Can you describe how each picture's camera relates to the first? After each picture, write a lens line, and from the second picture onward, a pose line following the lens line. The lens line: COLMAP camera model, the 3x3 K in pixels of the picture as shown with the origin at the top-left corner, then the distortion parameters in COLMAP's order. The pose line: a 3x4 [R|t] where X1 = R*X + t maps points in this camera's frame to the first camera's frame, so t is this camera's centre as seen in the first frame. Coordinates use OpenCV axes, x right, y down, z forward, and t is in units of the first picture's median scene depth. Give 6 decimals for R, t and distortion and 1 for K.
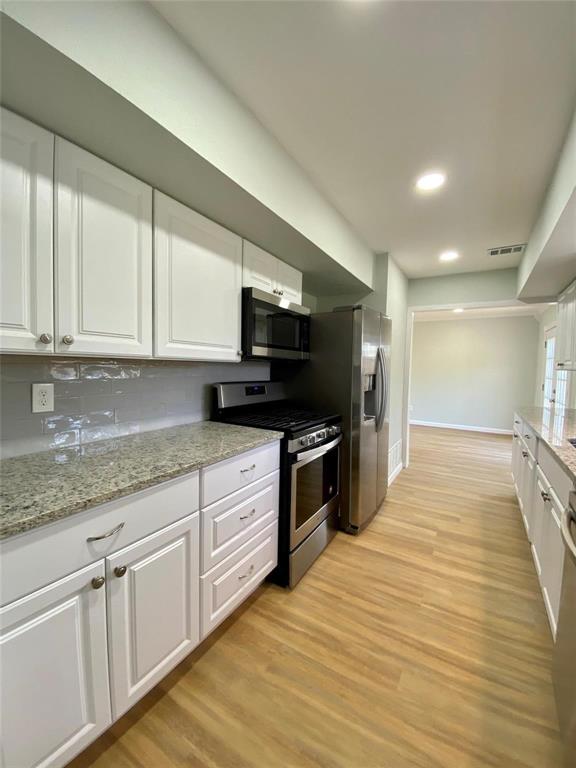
lens RADIAL K [[308.6, 0, 290.6], [0, 308.6, 382.4], [0, 0, 1]] dist [-0.002944, -0.000484]
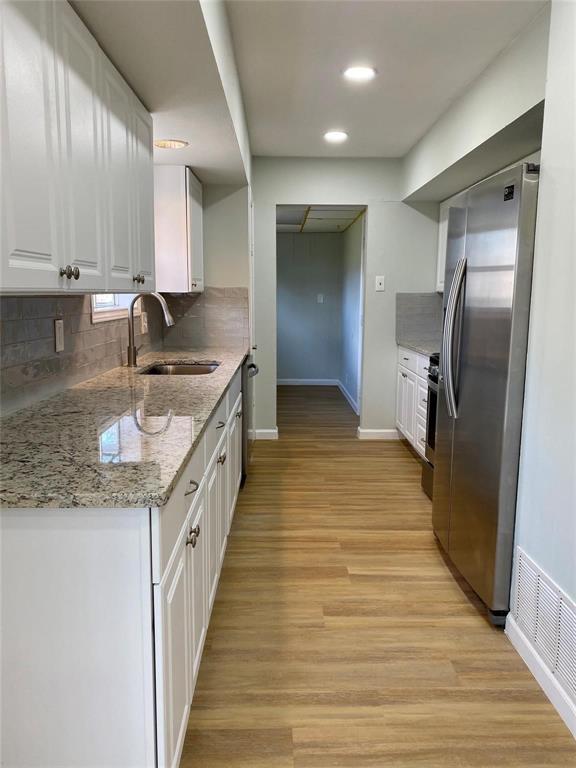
lens RADIAL K [[584.7, 0, 287.5], [0, 584.7, 382.9], [0, 0, 1]] dist [-0.002840, -0.000589]
pose [[-0.843870, 0.061174, -0.533048, 1.330057], [-0.052316, 0.979364, 0.195217, -0.101934], [0.533991, 0.192624, -0.823256, 2.070992]]
